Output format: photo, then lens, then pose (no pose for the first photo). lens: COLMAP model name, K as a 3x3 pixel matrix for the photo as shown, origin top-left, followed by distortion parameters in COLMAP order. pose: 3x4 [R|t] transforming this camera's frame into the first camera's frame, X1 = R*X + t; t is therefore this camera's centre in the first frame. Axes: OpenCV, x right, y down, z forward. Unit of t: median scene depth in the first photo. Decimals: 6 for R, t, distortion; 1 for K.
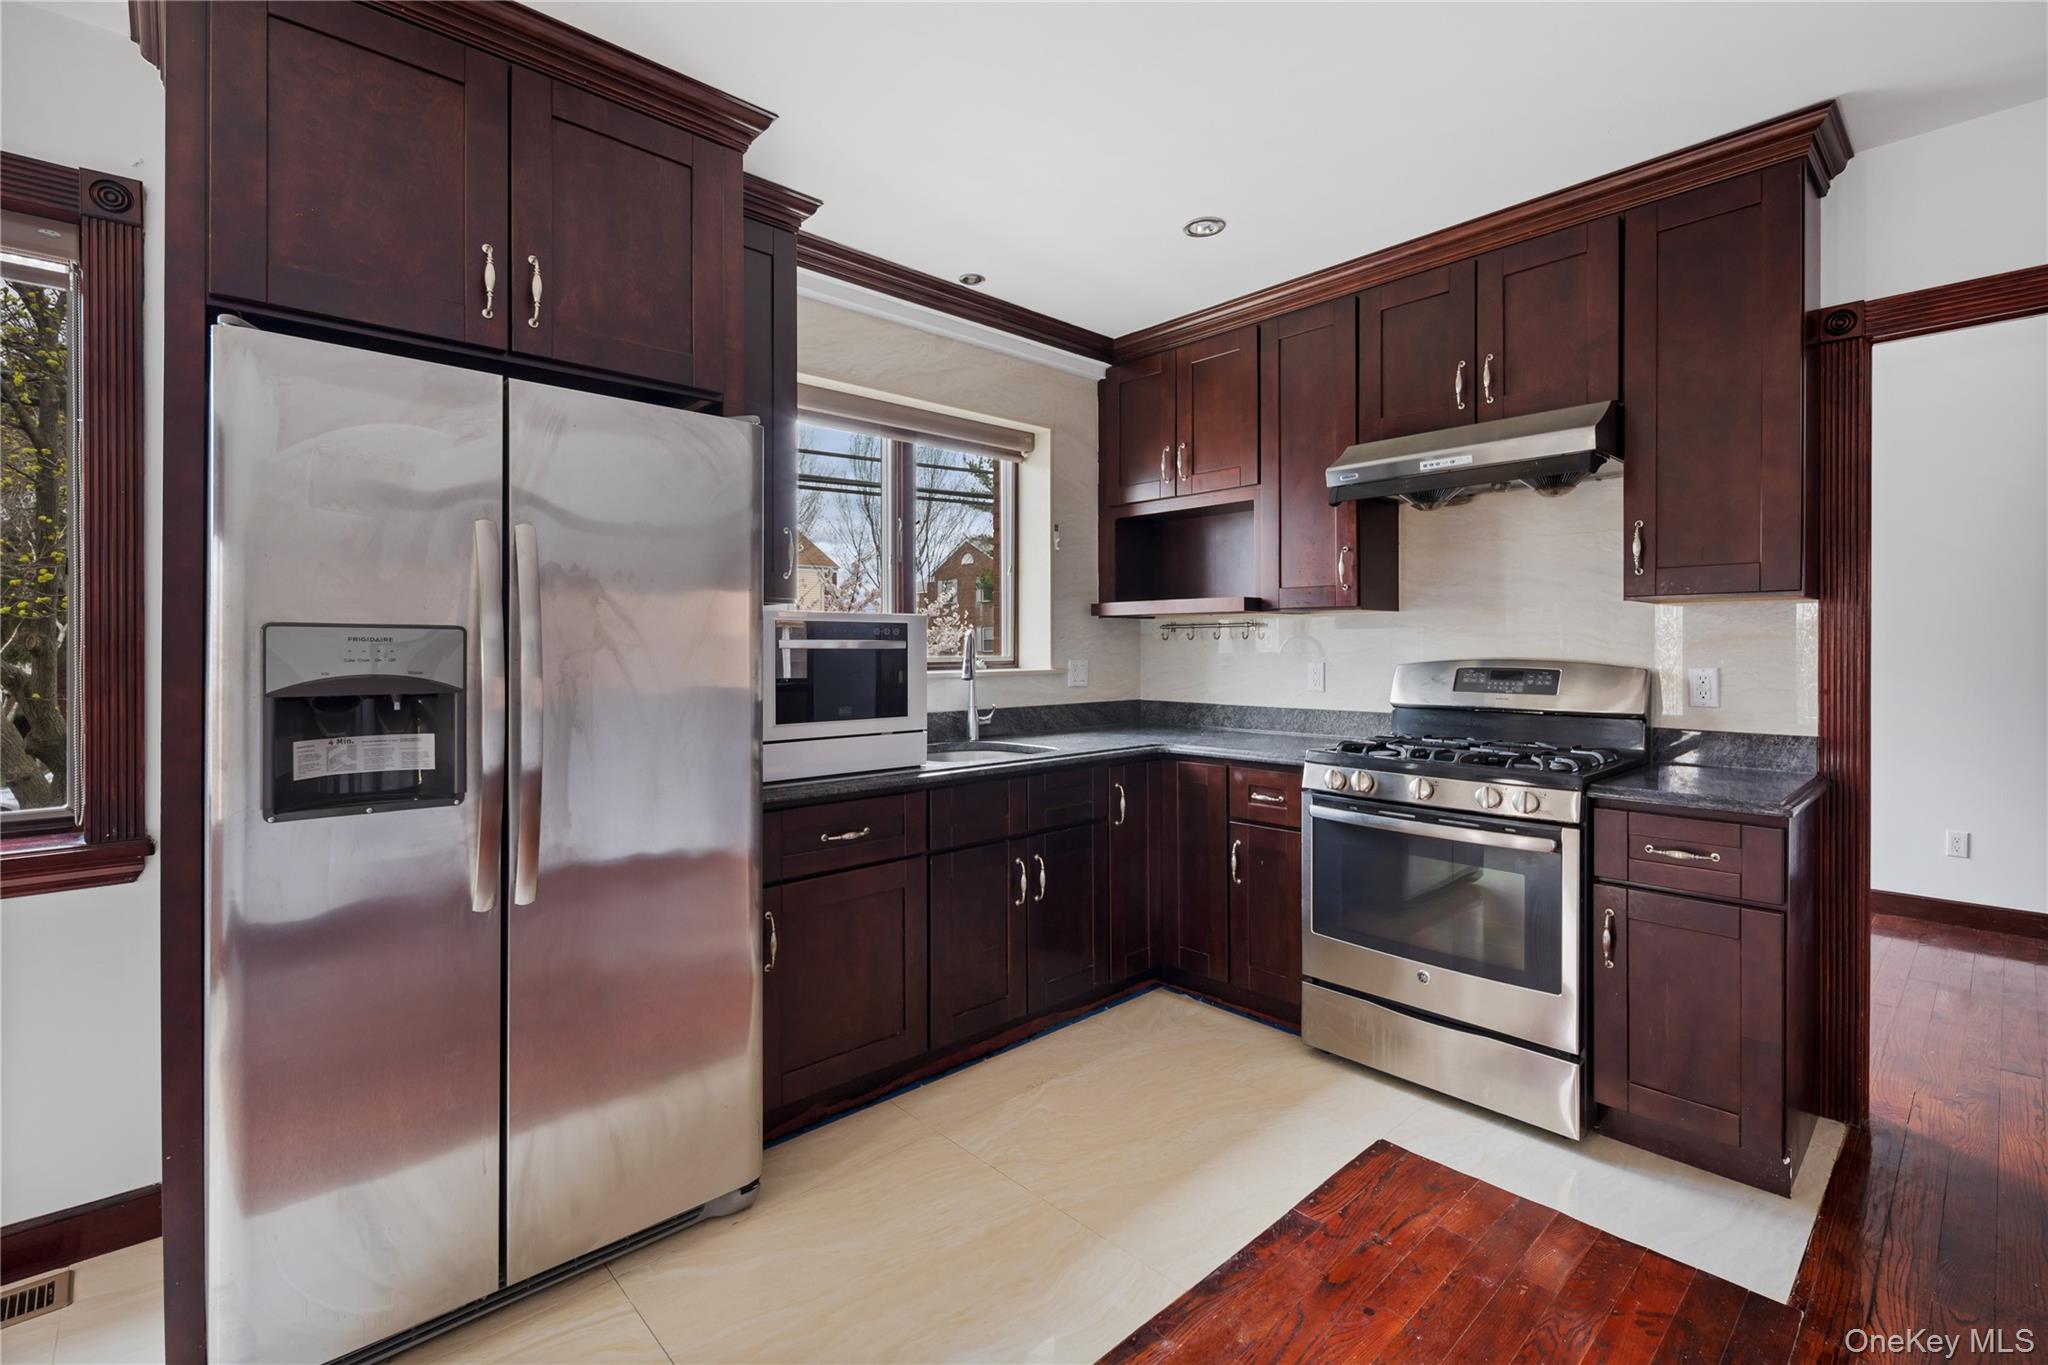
lens RADIAL K [[900.2, 0, 1028.3], [0, 900.2, 655.1], [0, 0, 1]] dist [-0.002763, -0.000290]
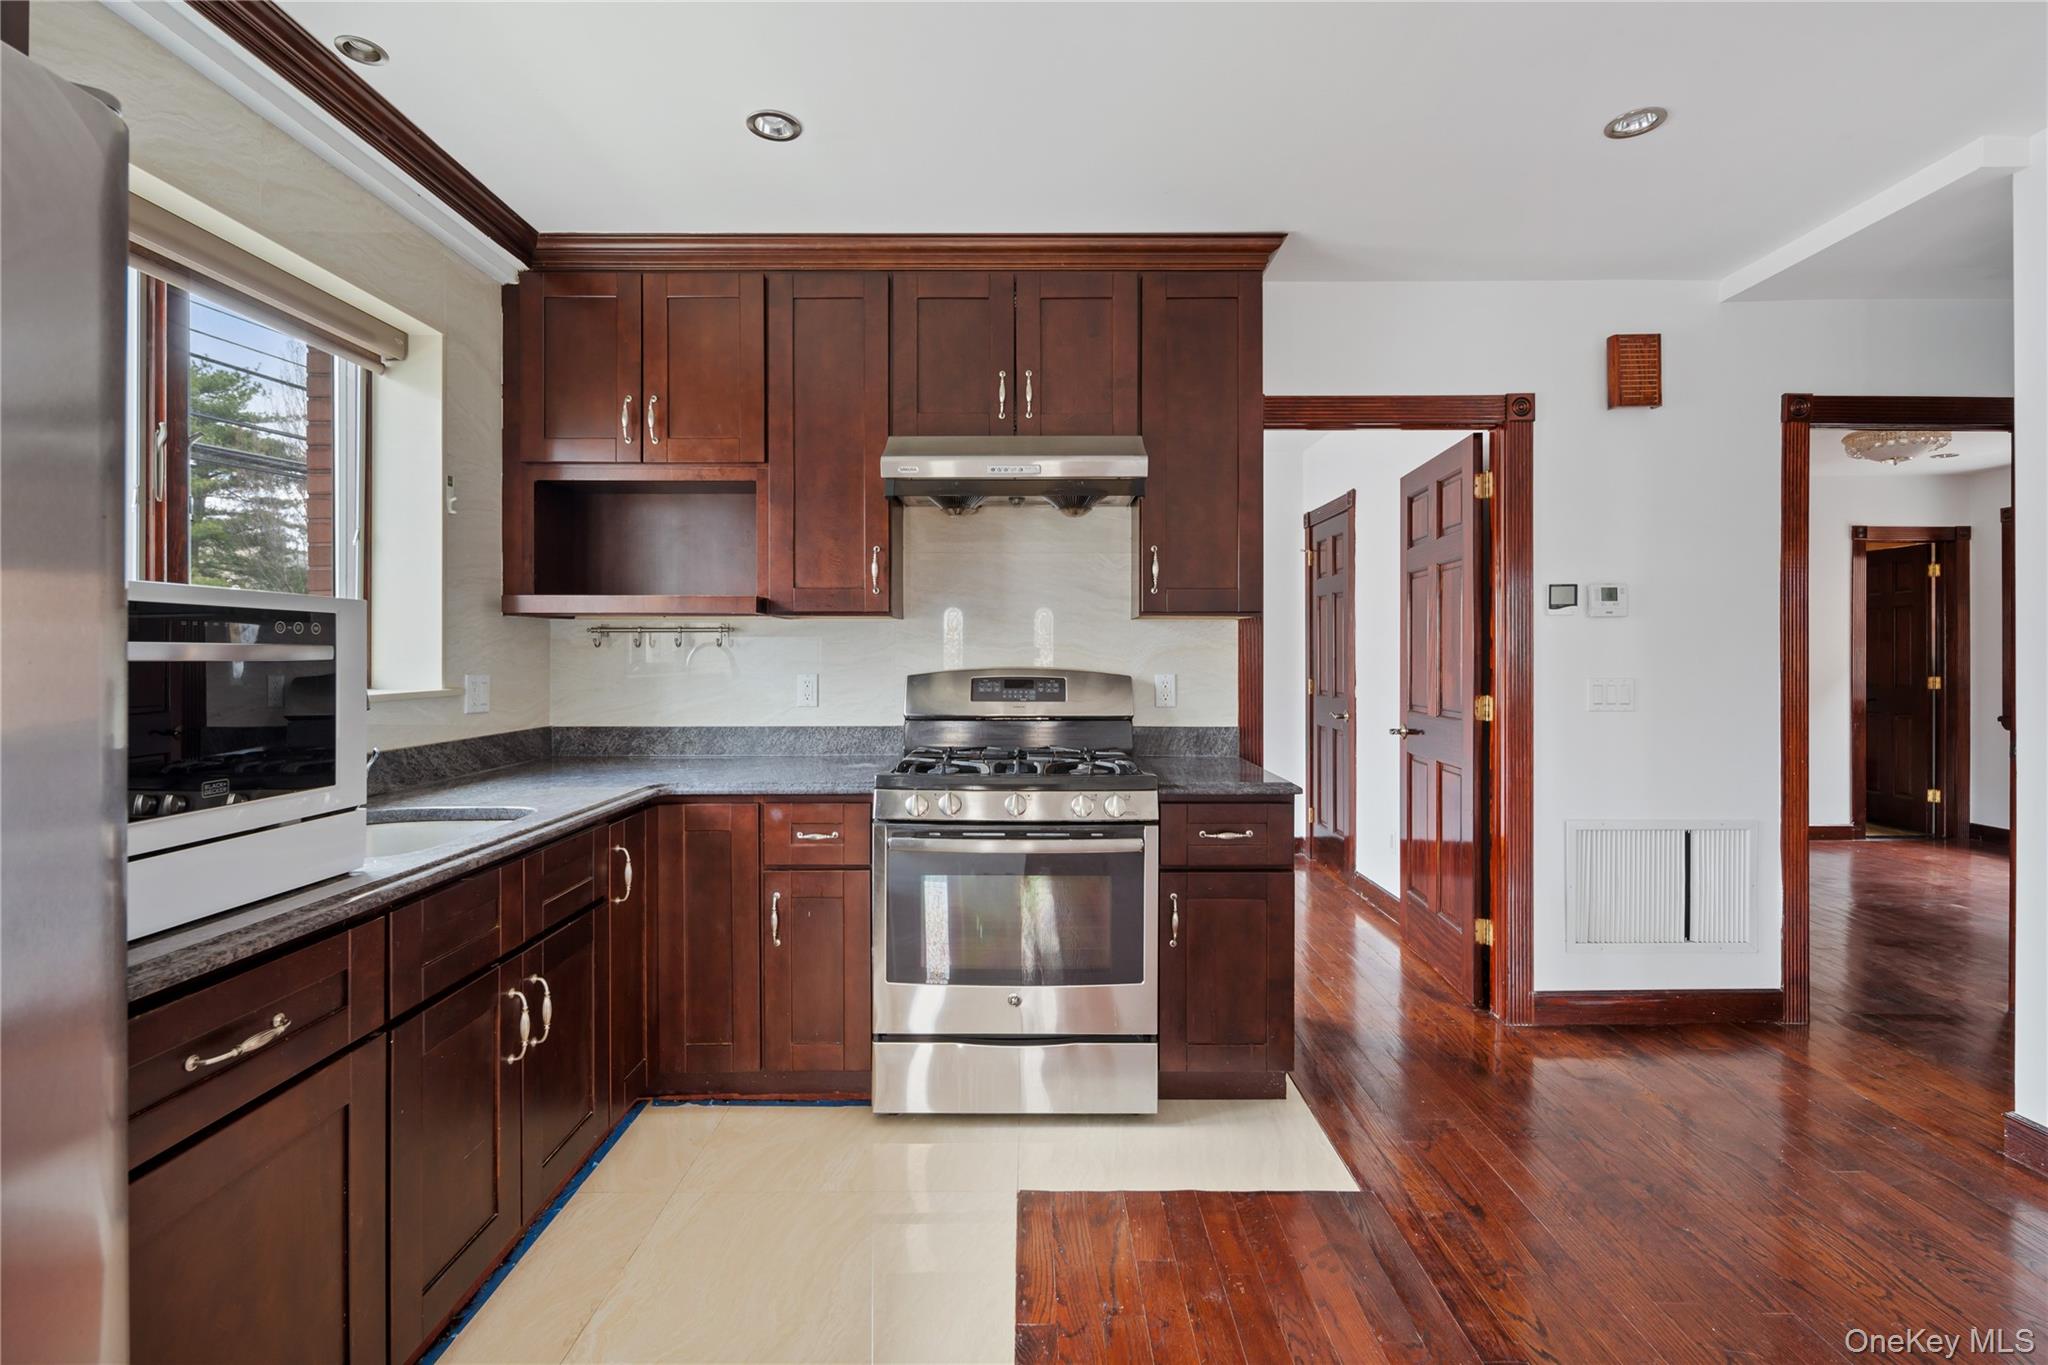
lens RADIAL K [[900.2, 0, 1034.2], [0, 900.2, 654.6], [0, 0, 1]] dist [-0.002763, -0.000290]
pose [[0.678458, 0.001754, 0.734637, -0.236834], [0.005013, 0.999963, -0.007017, -0.004617], [-0.734622, 0.008443, 0.678424, 0.308934]]
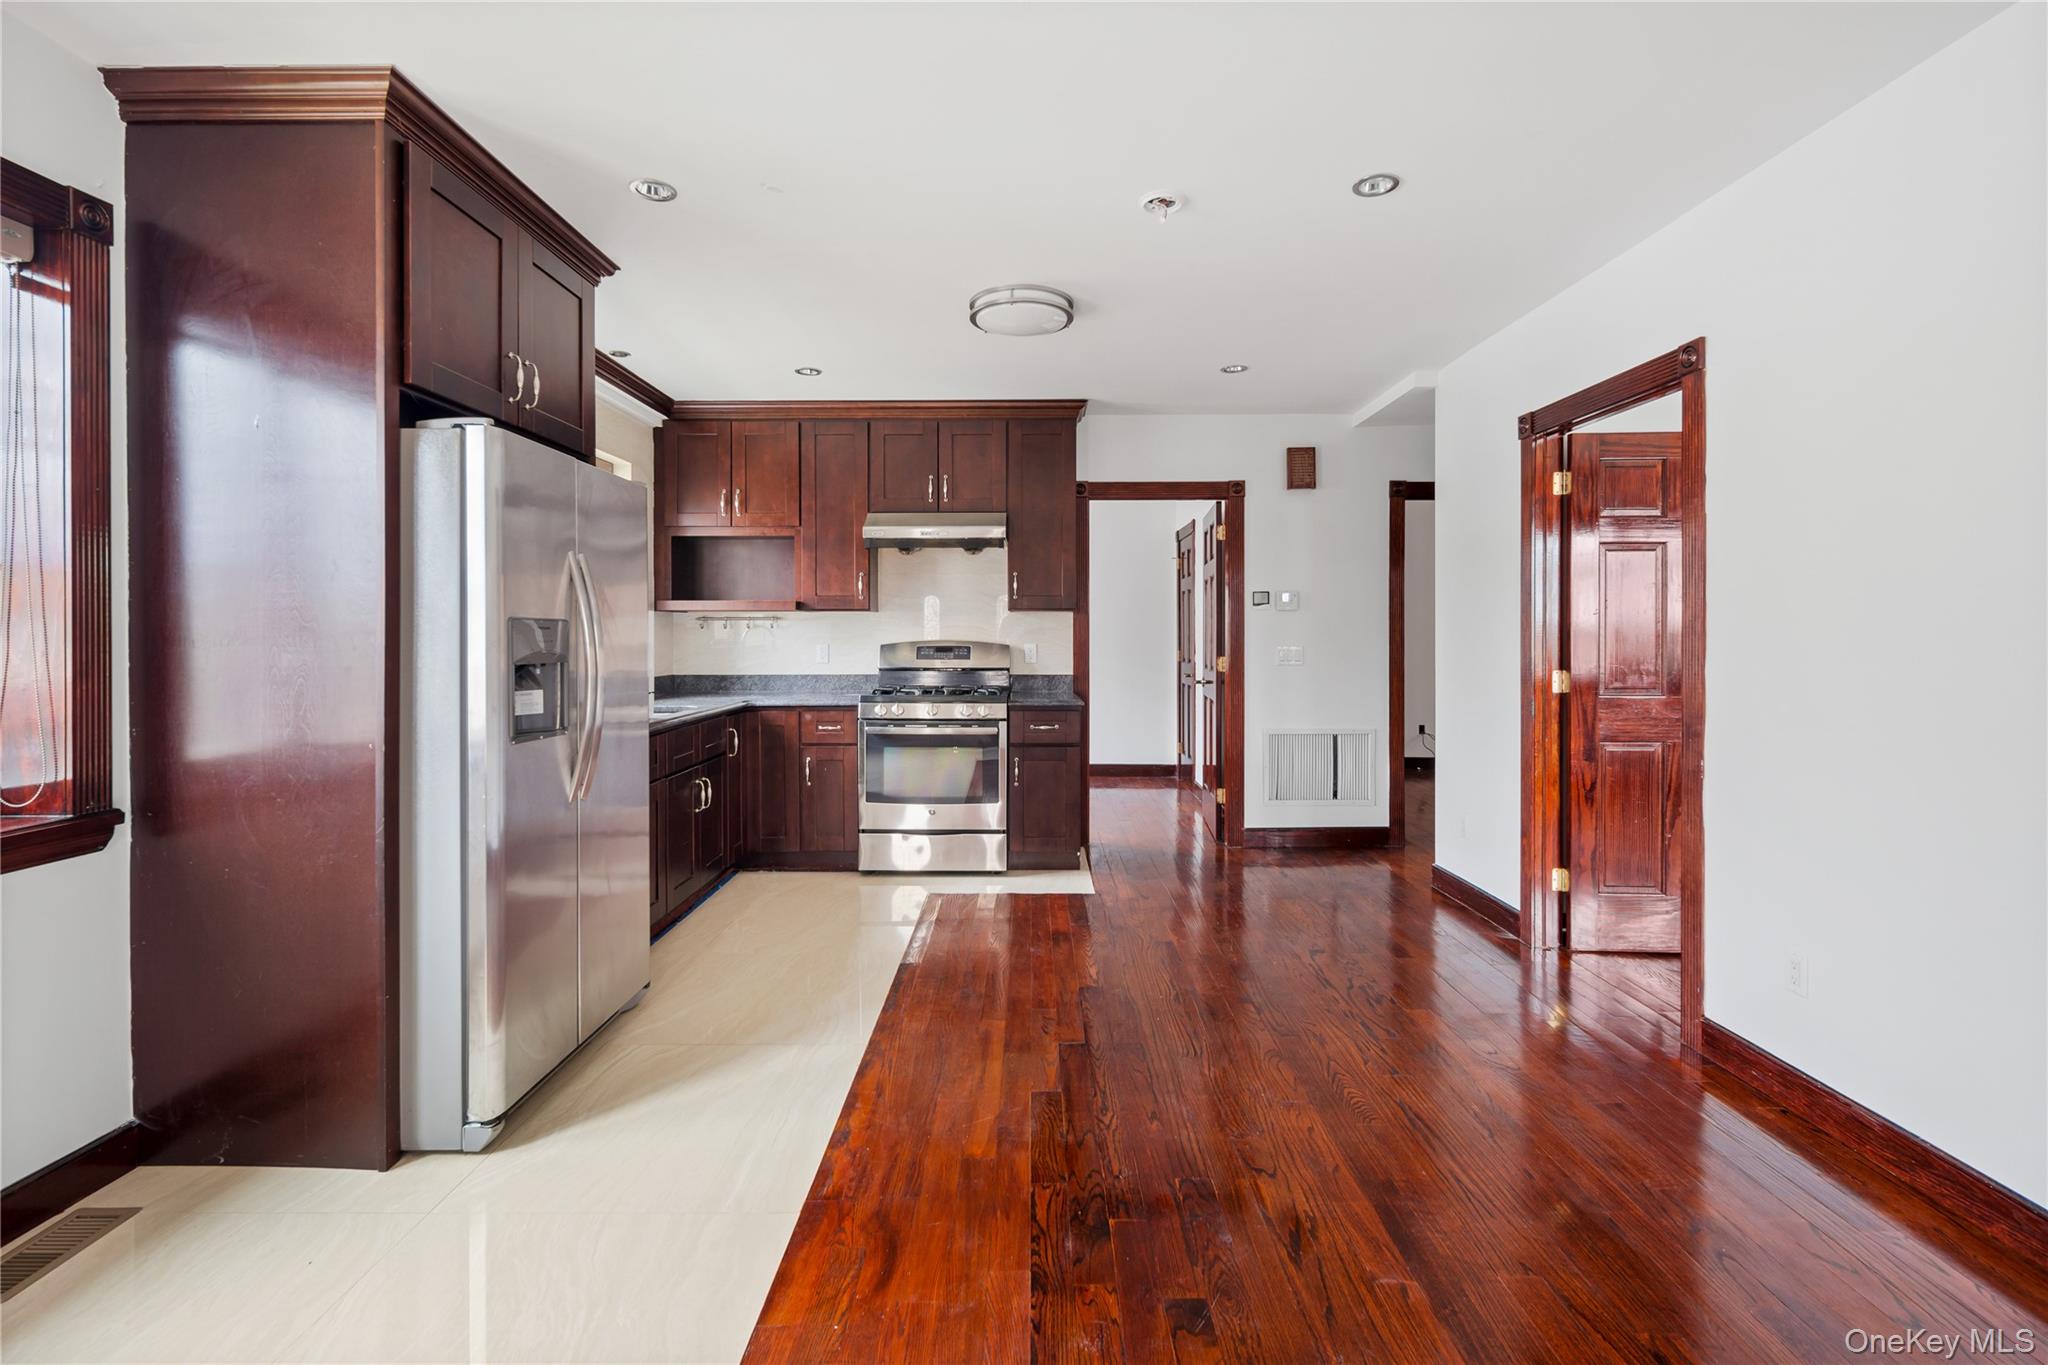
lens RADIAL K [[900.2, 0, 1032.7], [0, 900.2, 641.7], [0, 0, 1]] dist [-0.002763, -0.000290]
pose [[0.682266, -0.005087, 0.731086, -0.727790], [0.005951, 0.999981, 0.001404, 0.005015], [-0.731080, 0.003393, 0.682284, -0.395656]]
